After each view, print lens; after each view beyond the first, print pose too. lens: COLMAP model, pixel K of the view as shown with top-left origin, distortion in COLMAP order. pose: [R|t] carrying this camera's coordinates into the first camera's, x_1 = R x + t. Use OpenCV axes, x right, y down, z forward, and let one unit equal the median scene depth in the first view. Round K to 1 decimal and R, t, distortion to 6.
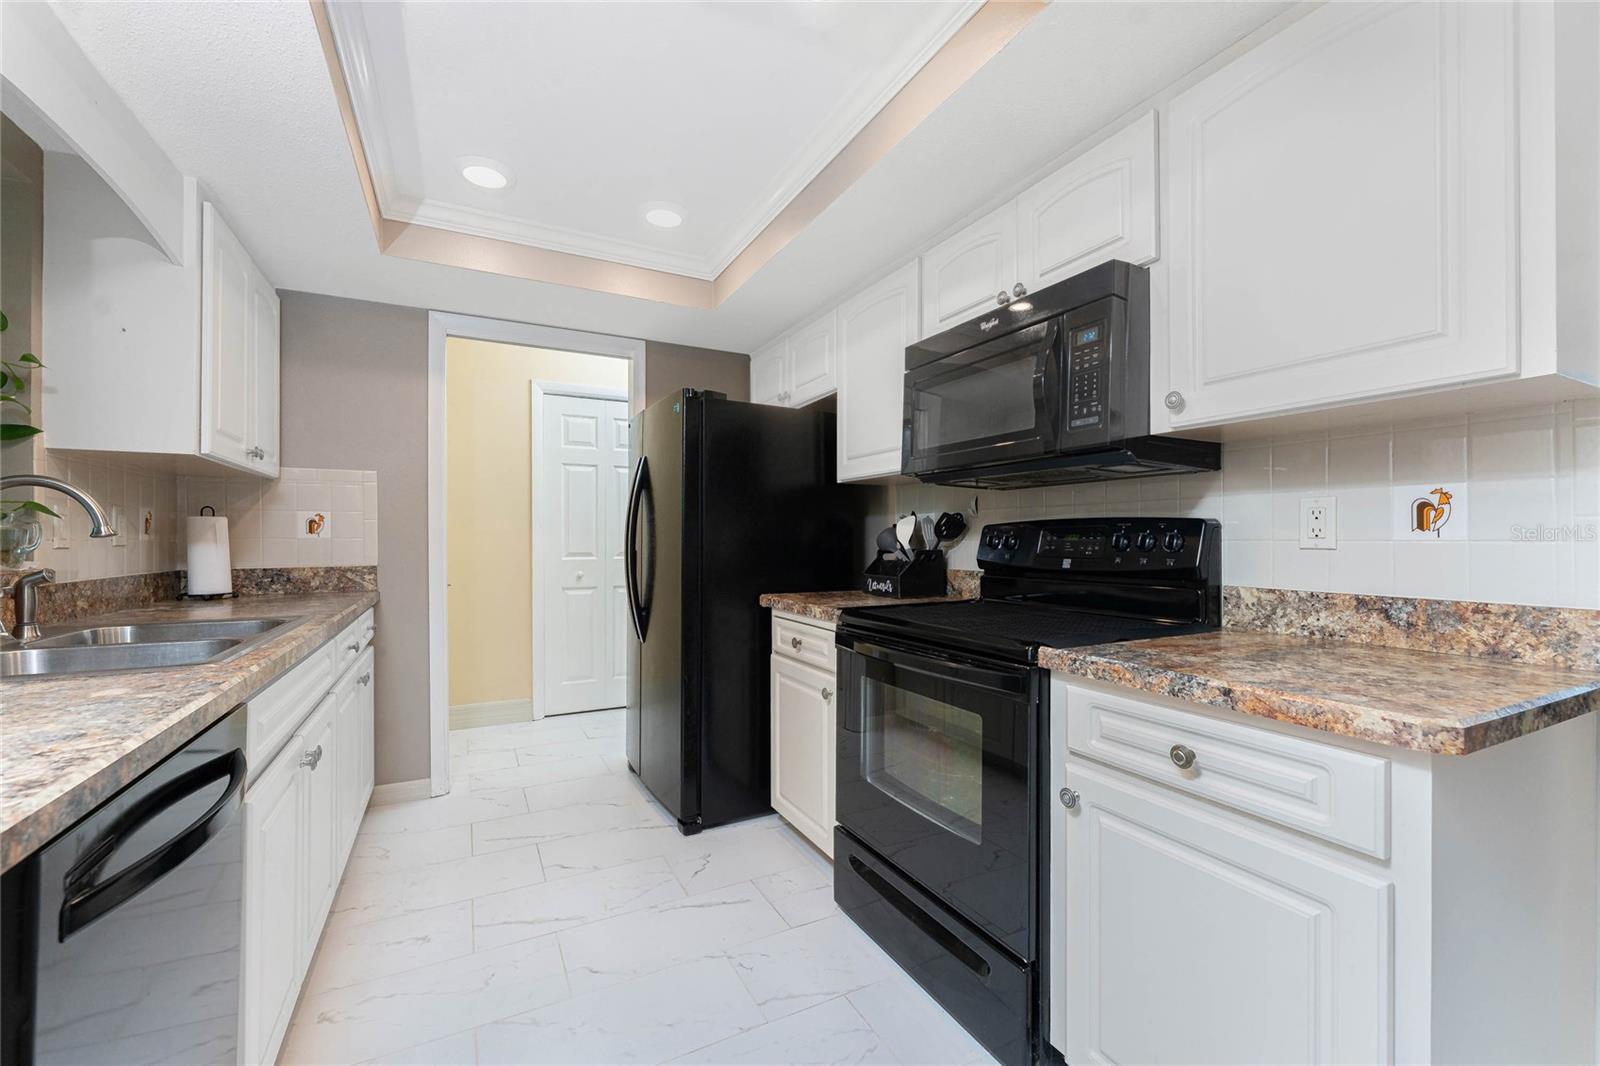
lens RADIAL K [[647.4, 0, 800.0], [0, 647.4, 533.0], [0, 0, 1]] dist [-0.000477, -0.000305]
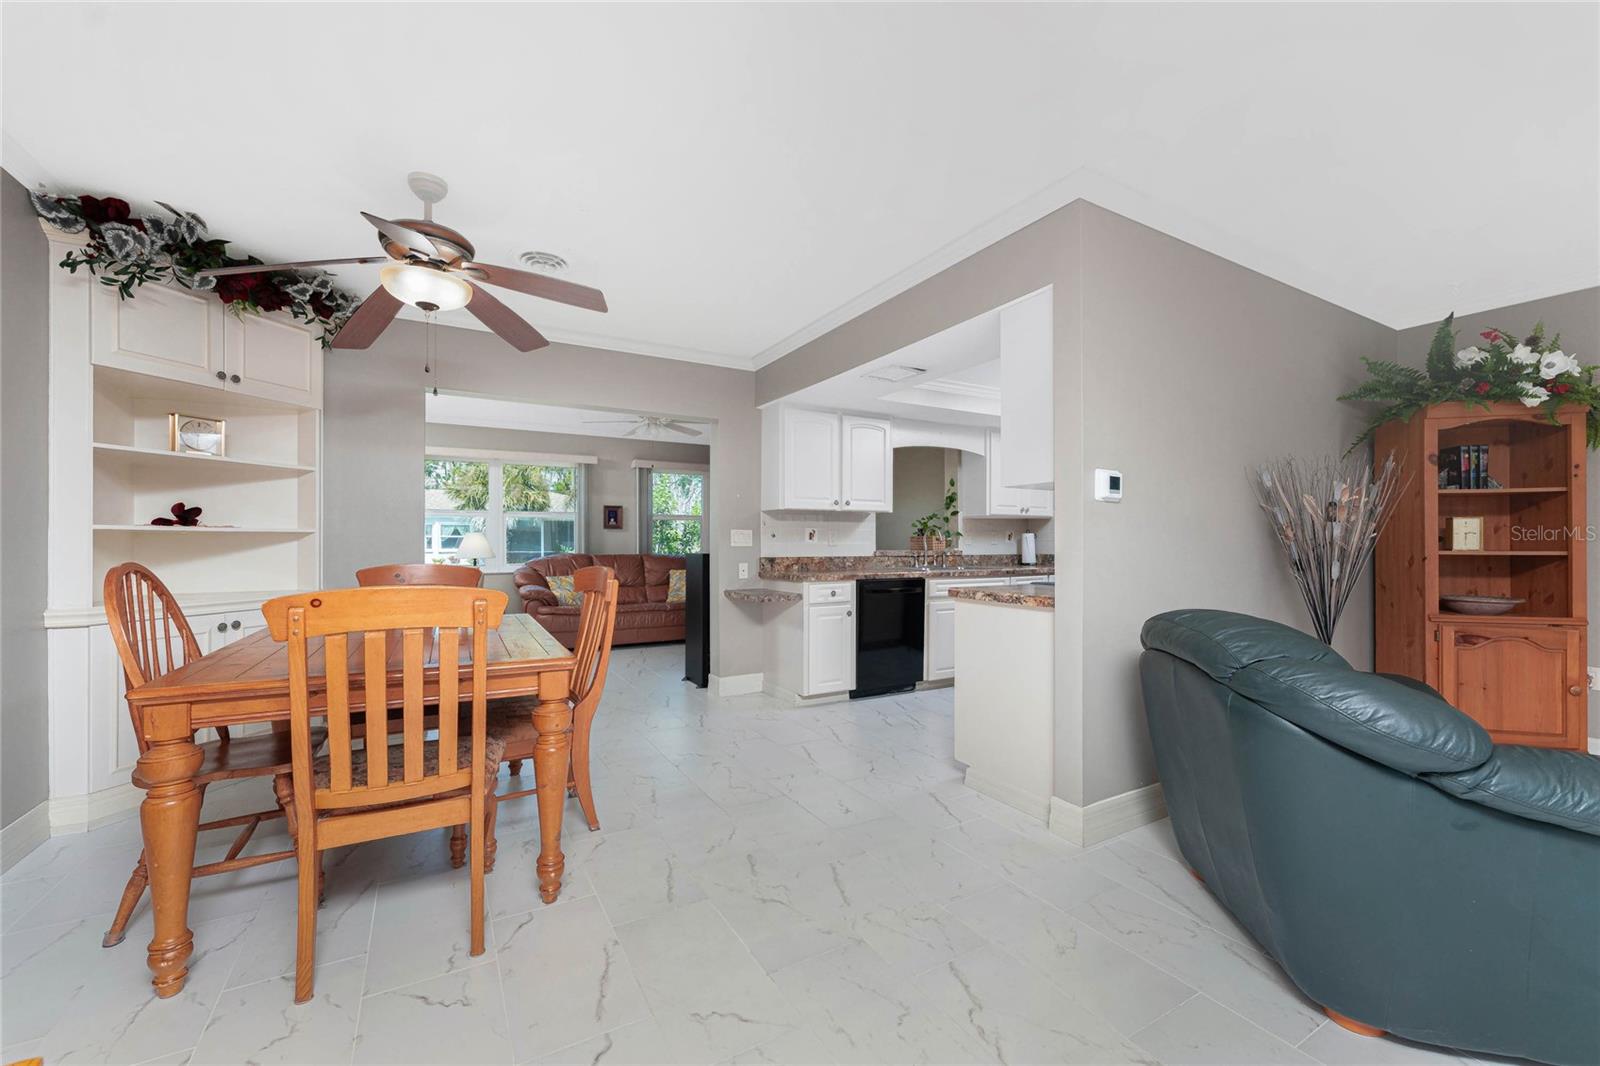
lens RADIAL K [[647.4, 0, 800.0], [0, 647.4, 533.0], [0, 0, 1]] dist [-0.000477, -0.000305]
pose [[0.044745, -0.012961, -0.998914, 2.668329], [0.009082, 0.999880, -0.012566, -0.005259], [0.998957, -0.008510, 0.044857, -0.074134]]
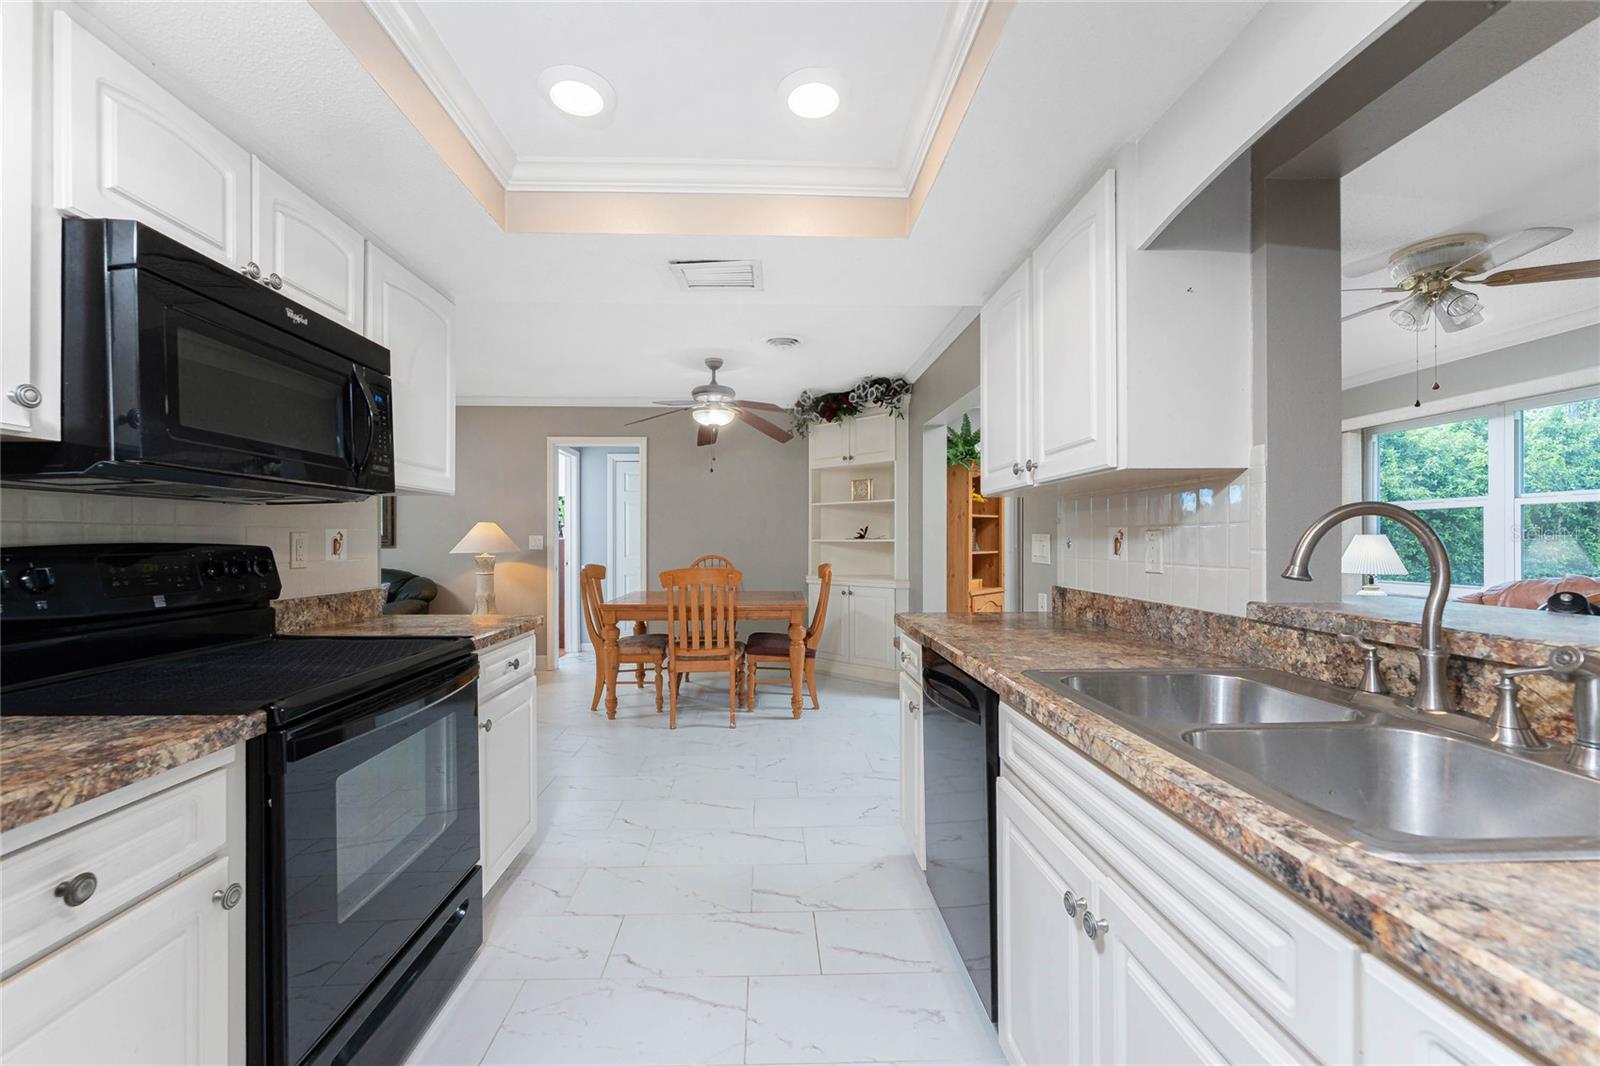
lens RADIAL K [[647.4, 0, 800.0], [0, 647.4, 533.0], [0, 0, 1]] dist [-0.000477, -0.000305]
pose [[-0.911355, 0.009468, 0.411513, -0.835617], [0.002710, 0.999852, -0.017003, -0.027376], [-0.411613, -0.014380, -0.911245, 1.898229]]
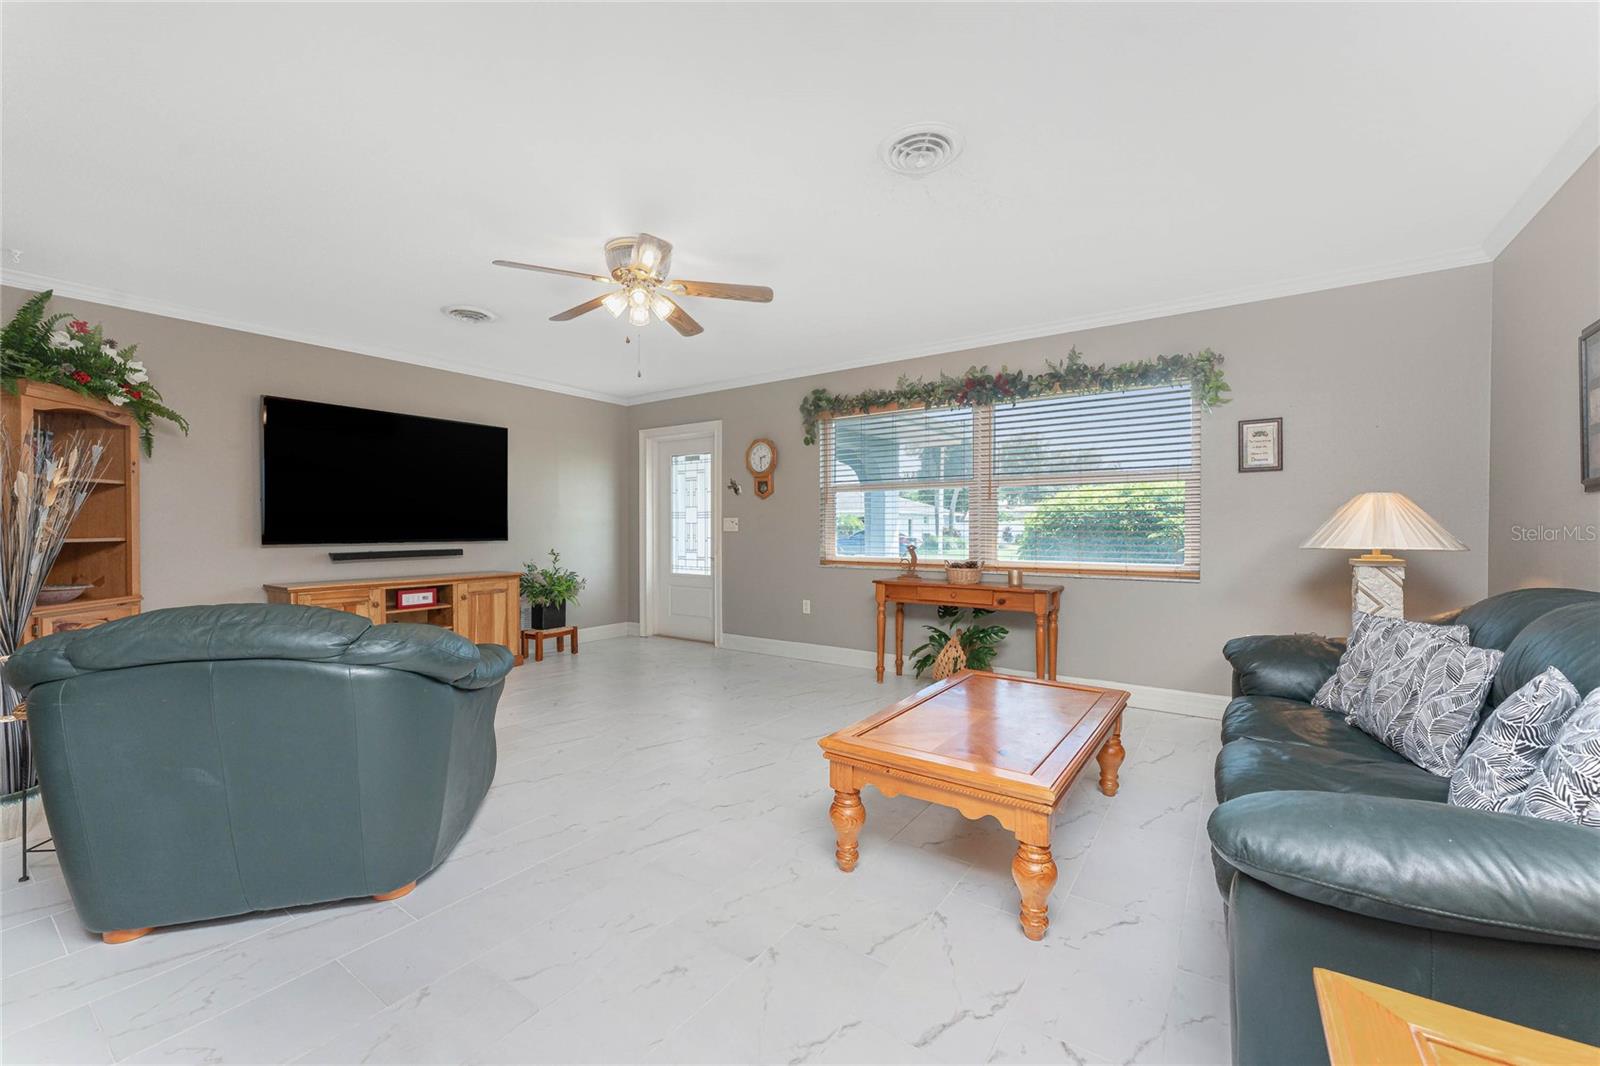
lens RADIAL K [[638.1, 0, 800.0], [0, 638.1, 533.0], [0, 0, 1]] dist [0.001662, 0.000168]
pose [[0.883606, -0.007330, 0.468175, 1.761089], [0.000047, 0.999879, 0.015568, -0.003442], [-0.468232, -0.013734, 0.883499, -0.737899]]
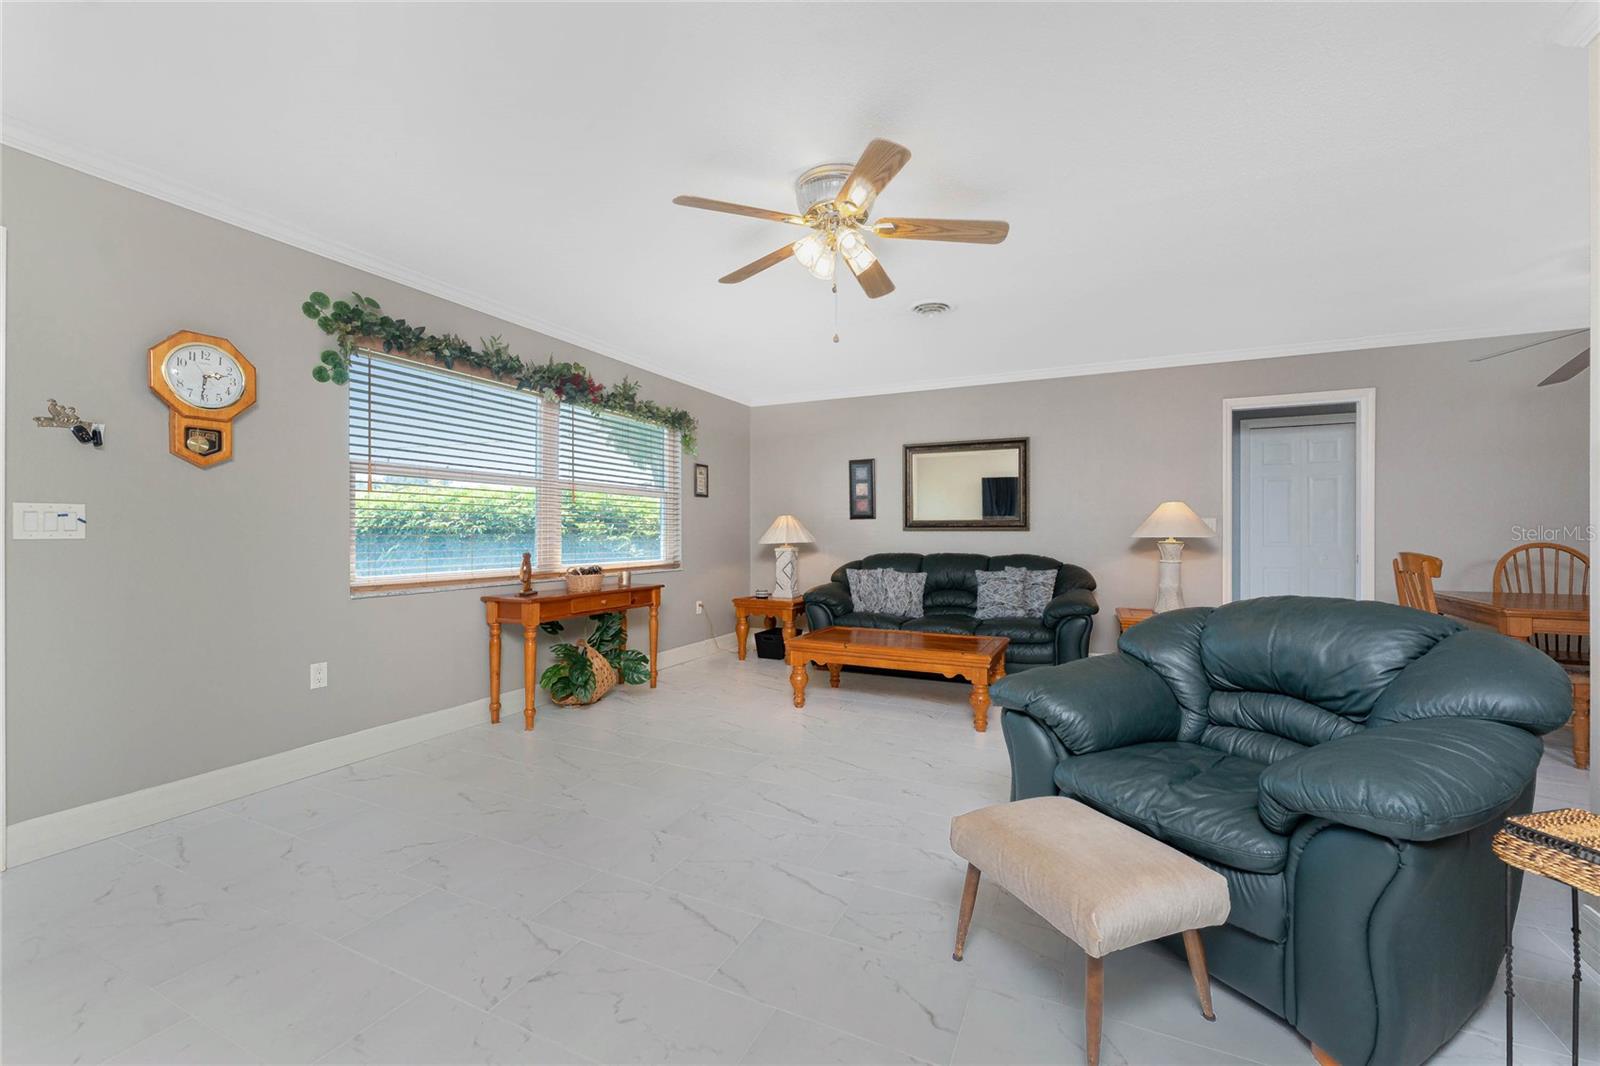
lens RADIAL K [[638.1, 0, 800.0], [0, 638.1, 533.0], [0, 0, 1]] dist [0.001662, 0.000168]
pose [[-0.603117, -0.001974, 0.797650, 0.967887], [-0.006689, 0.999974, -0.002583, 0.025688], [-0.797625, -0.006894, -0.603115, 2.597392]]
